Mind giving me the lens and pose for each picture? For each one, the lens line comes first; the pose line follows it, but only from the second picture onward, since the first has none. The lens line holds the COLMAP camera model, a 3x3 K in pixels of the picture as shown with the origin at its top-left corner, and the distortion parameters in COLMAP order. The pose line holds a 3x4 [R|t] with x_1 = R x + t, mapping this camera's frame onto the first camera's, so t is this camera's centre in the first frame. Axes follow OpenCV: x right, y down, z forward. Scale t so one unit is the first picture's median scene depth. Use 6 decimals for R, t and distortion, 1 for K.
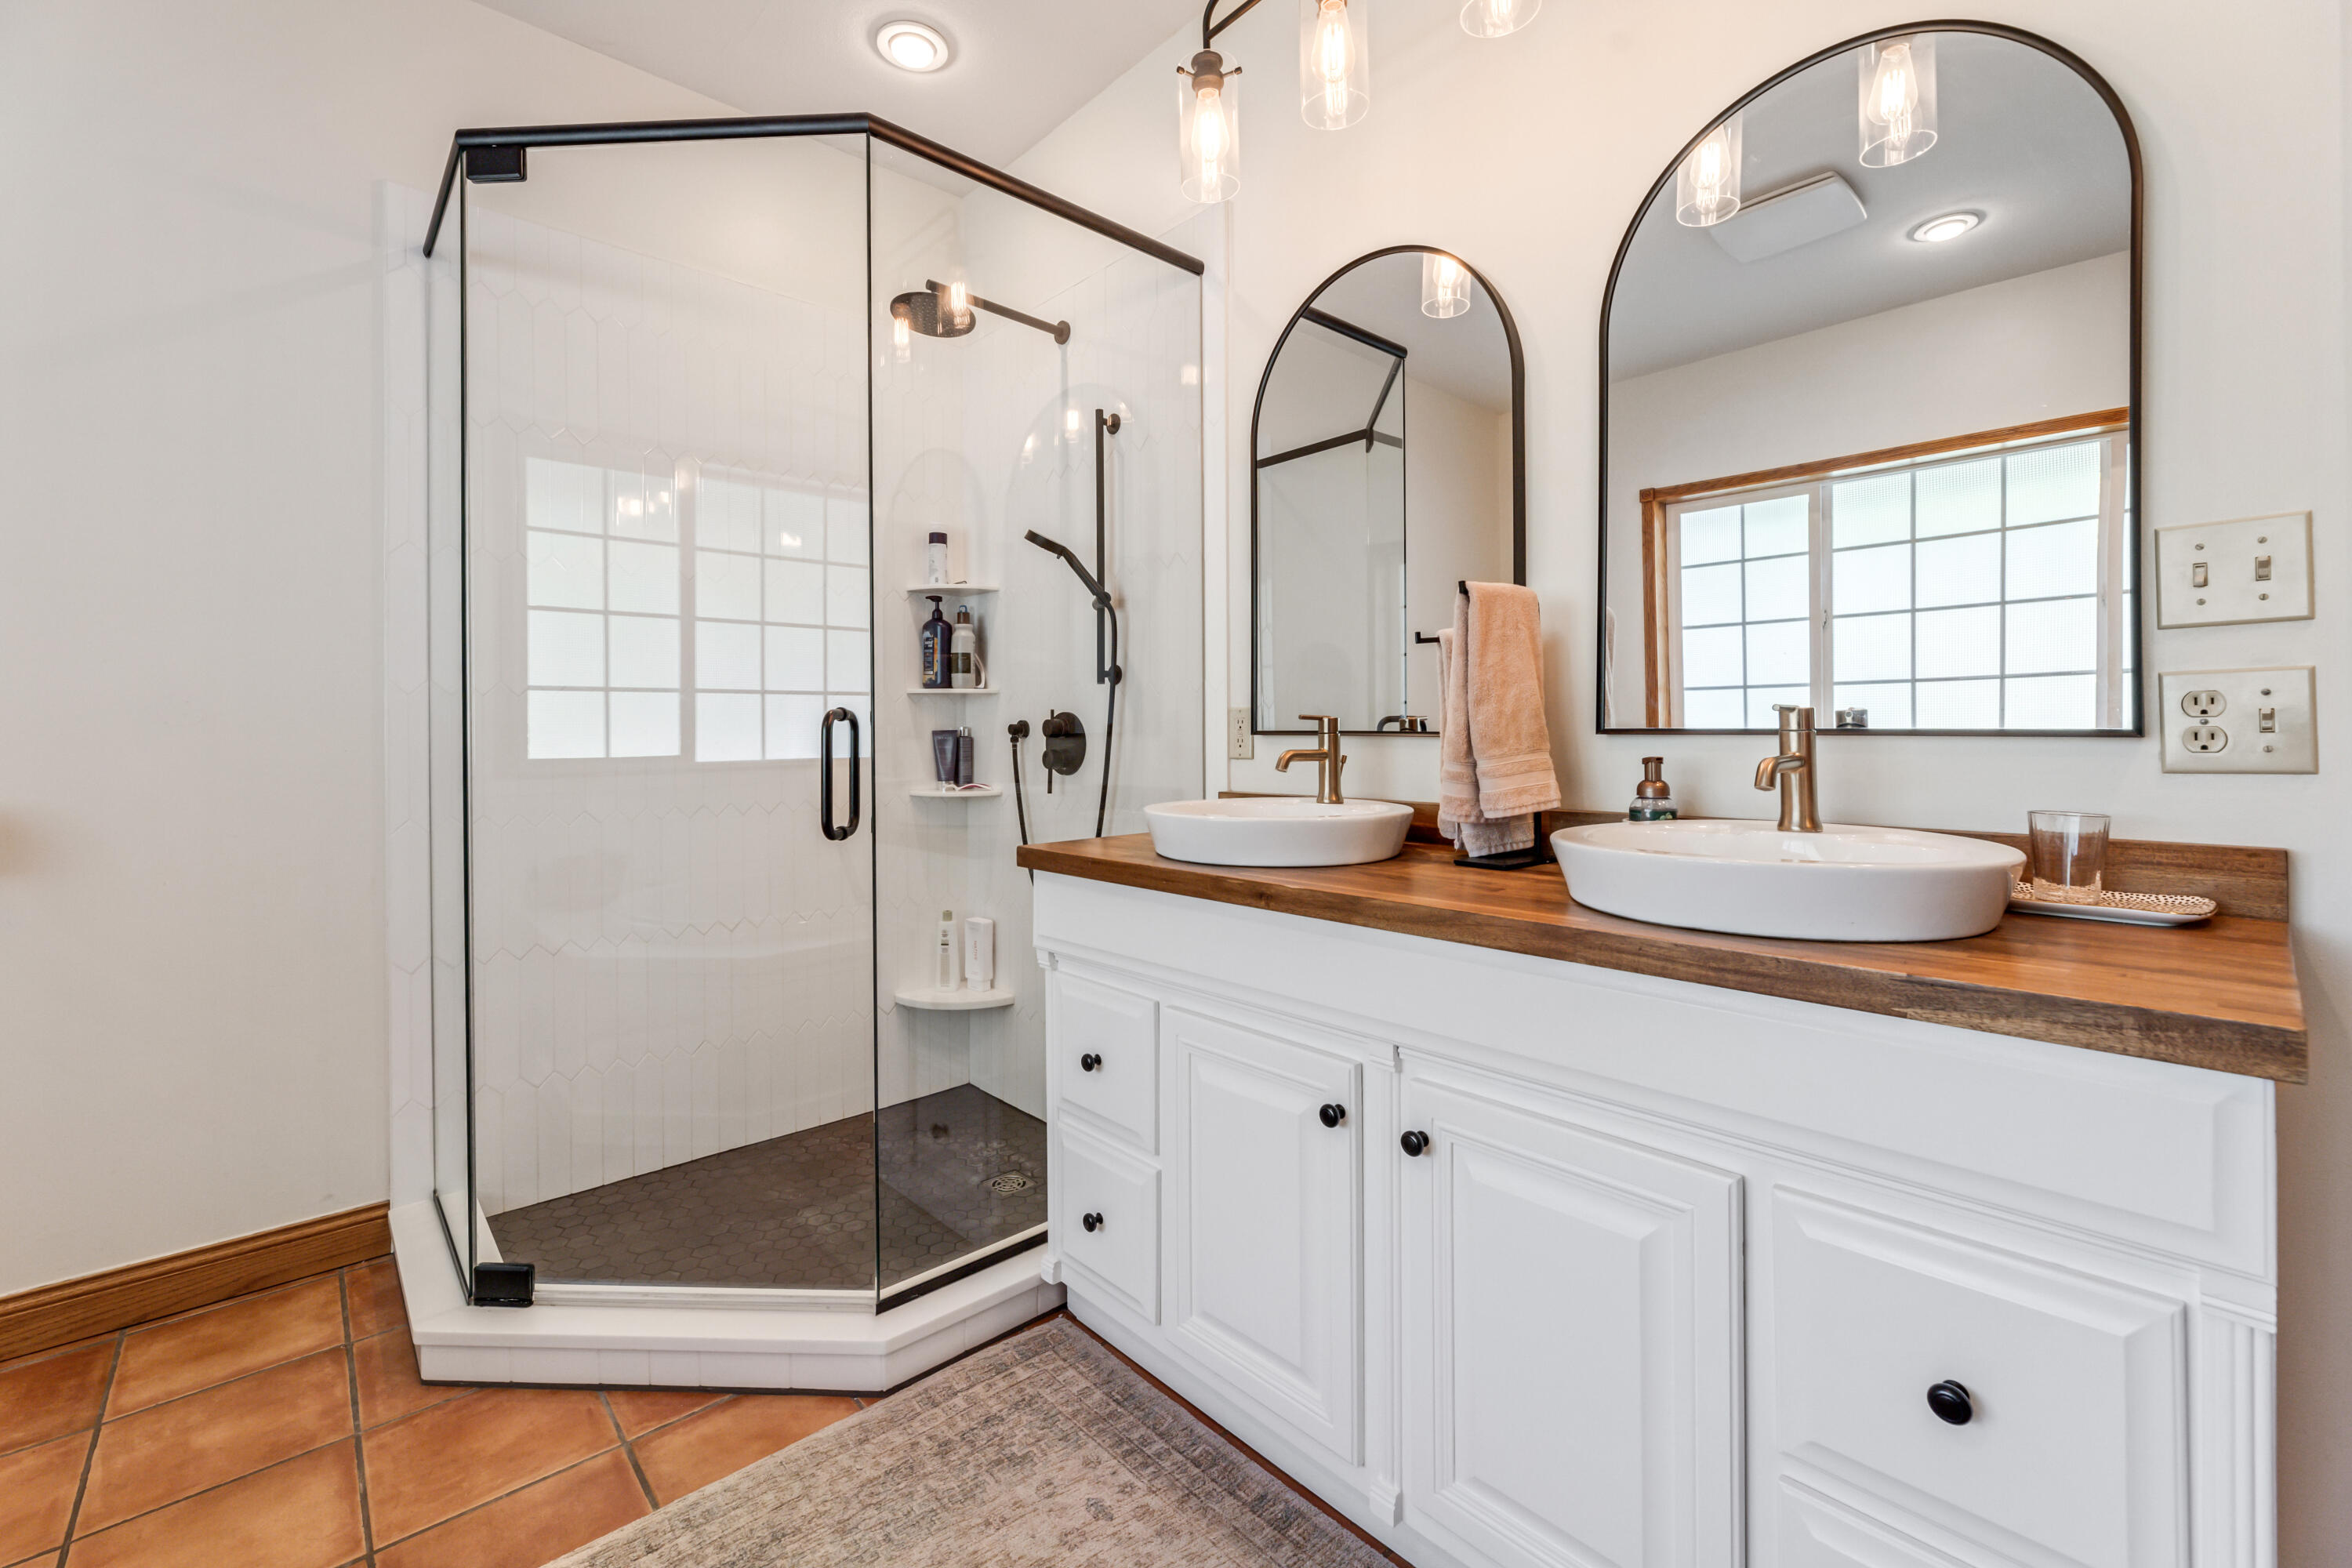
lens RADIAL K [[979.4, 0, 1174.6], [0, 979.4, 739.3], [0, 0, 1]] dist [0.001108, -0.000046]
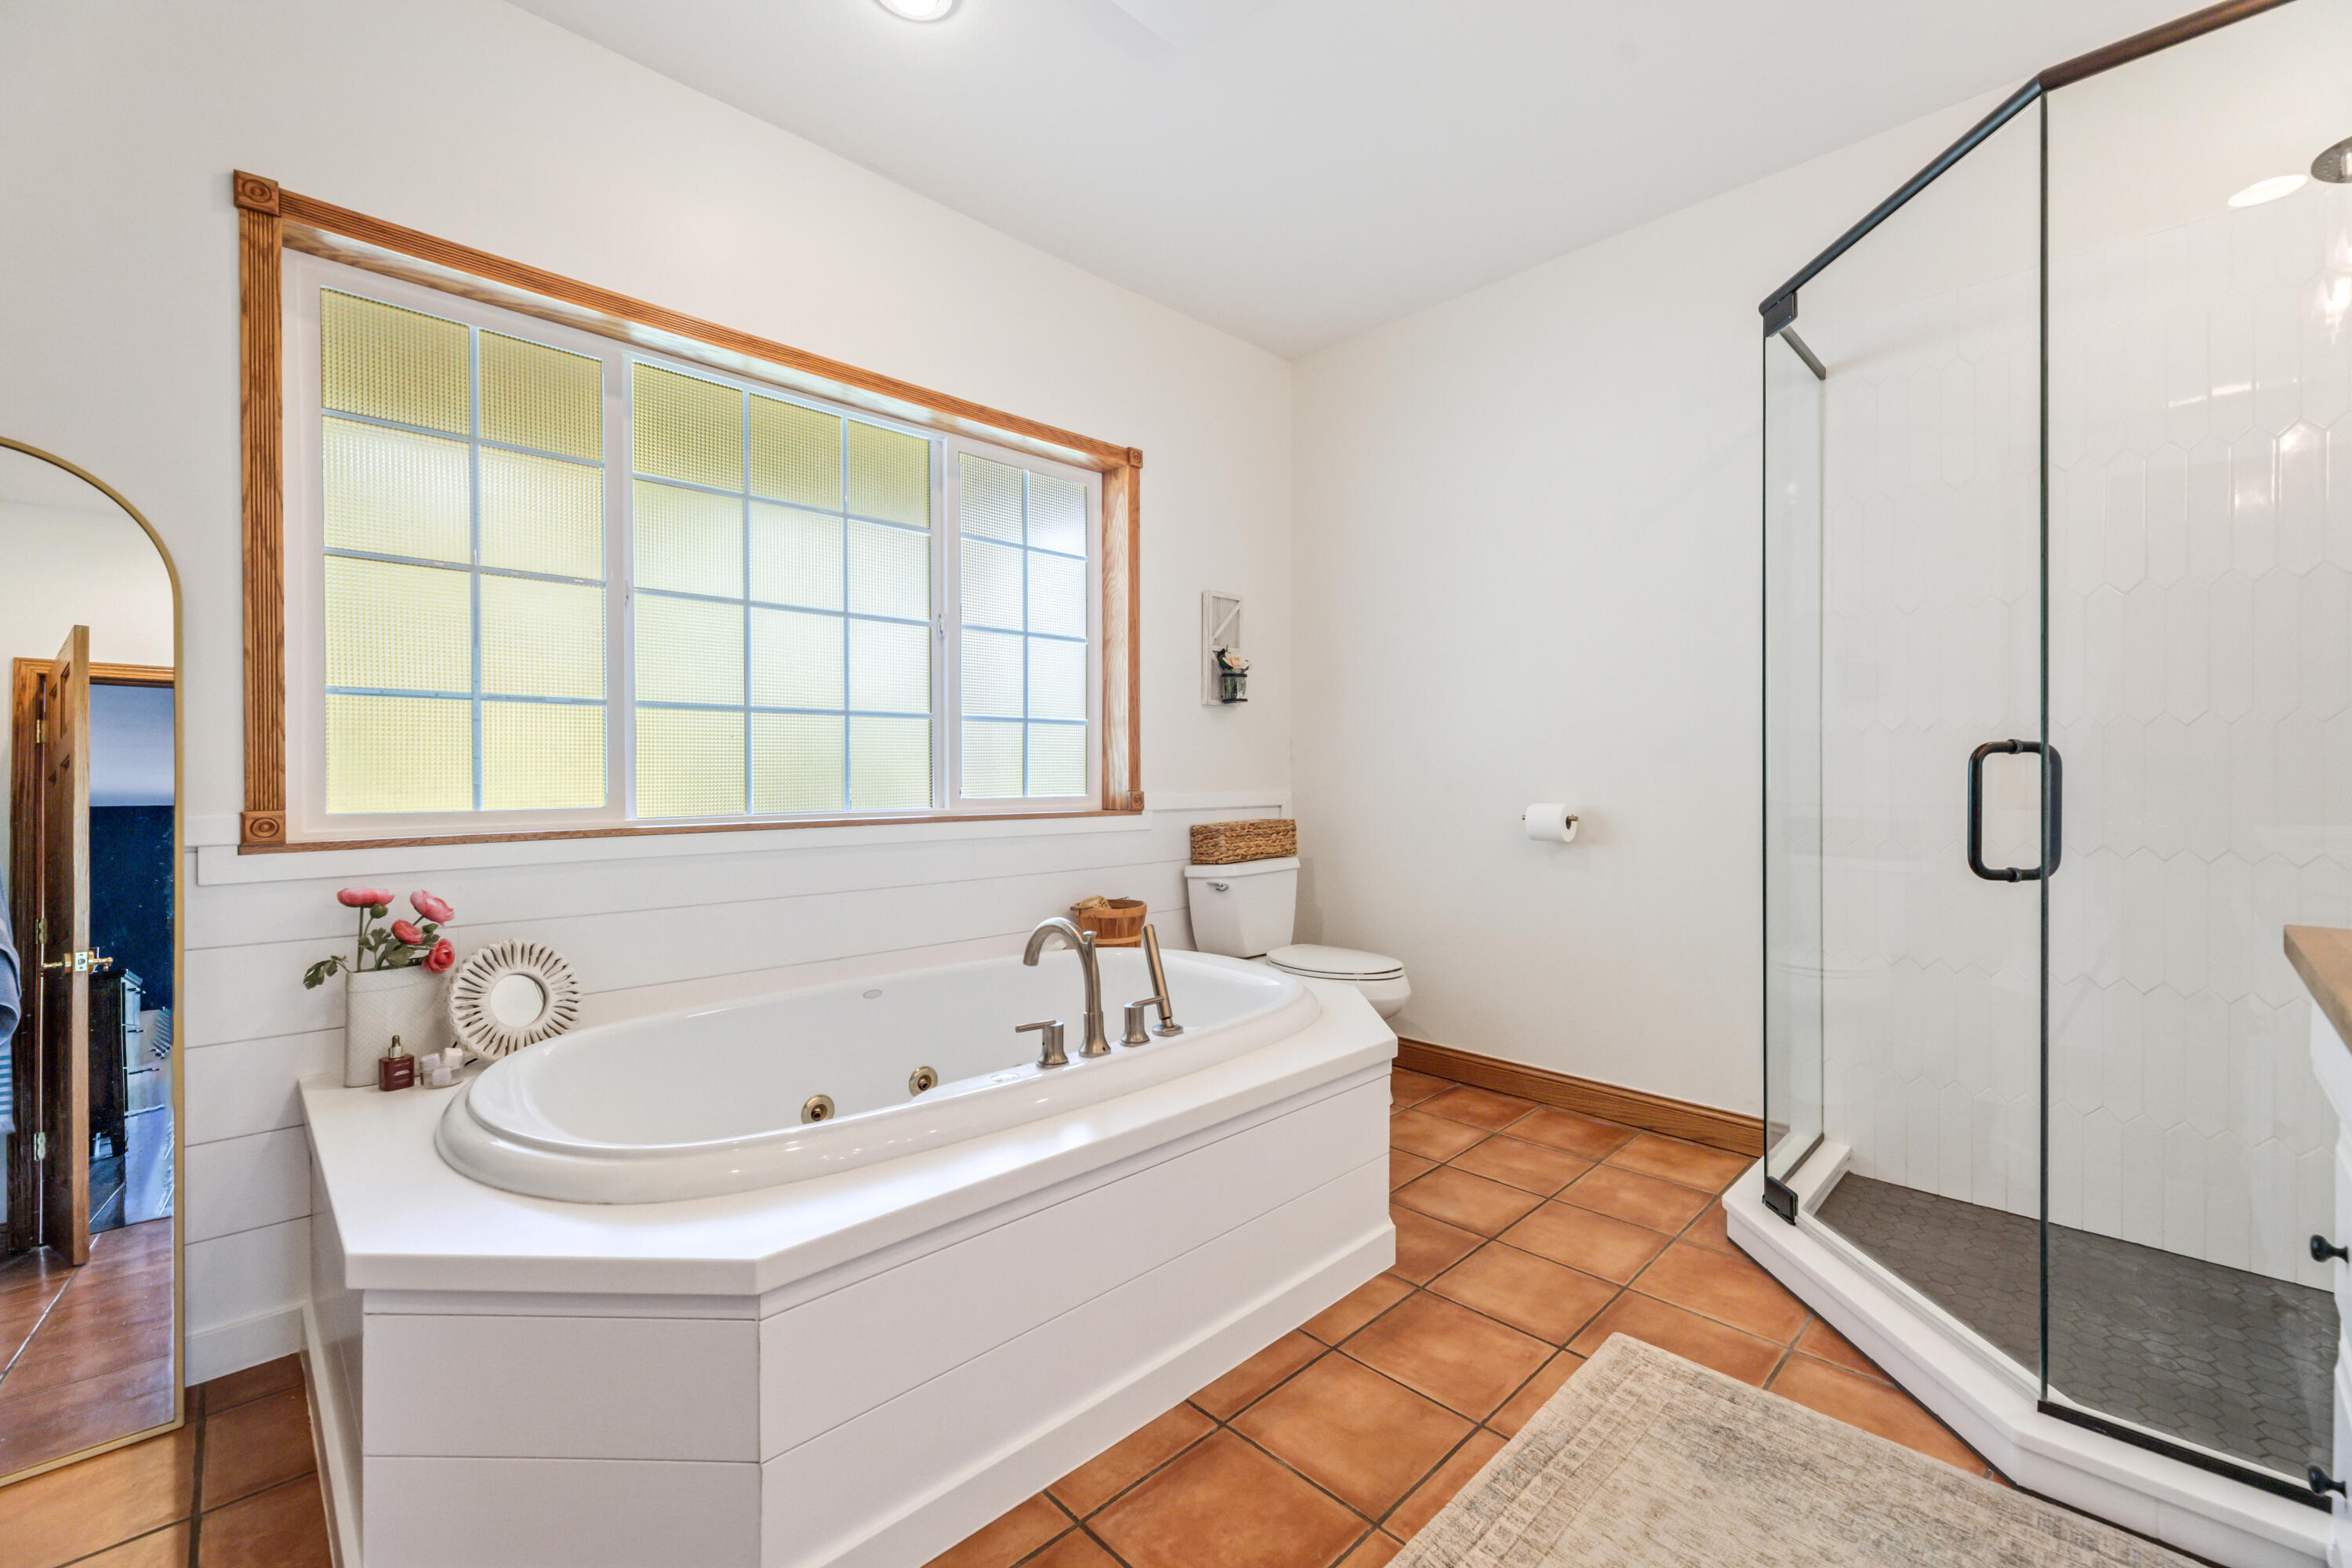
lens RADIAL K [[974.6, 0, 1206.3], [0, 974.6, 776.6], [0, 0, 1]] dist [-0.000317, 0.000041]
pose [[0.060460, 0.010721, -0.998113, 0.595287], [-0.001886, 0.999942, 0.010627, -0.010225], [0.998169, 0.001240, 0.060477, 0.190705]]
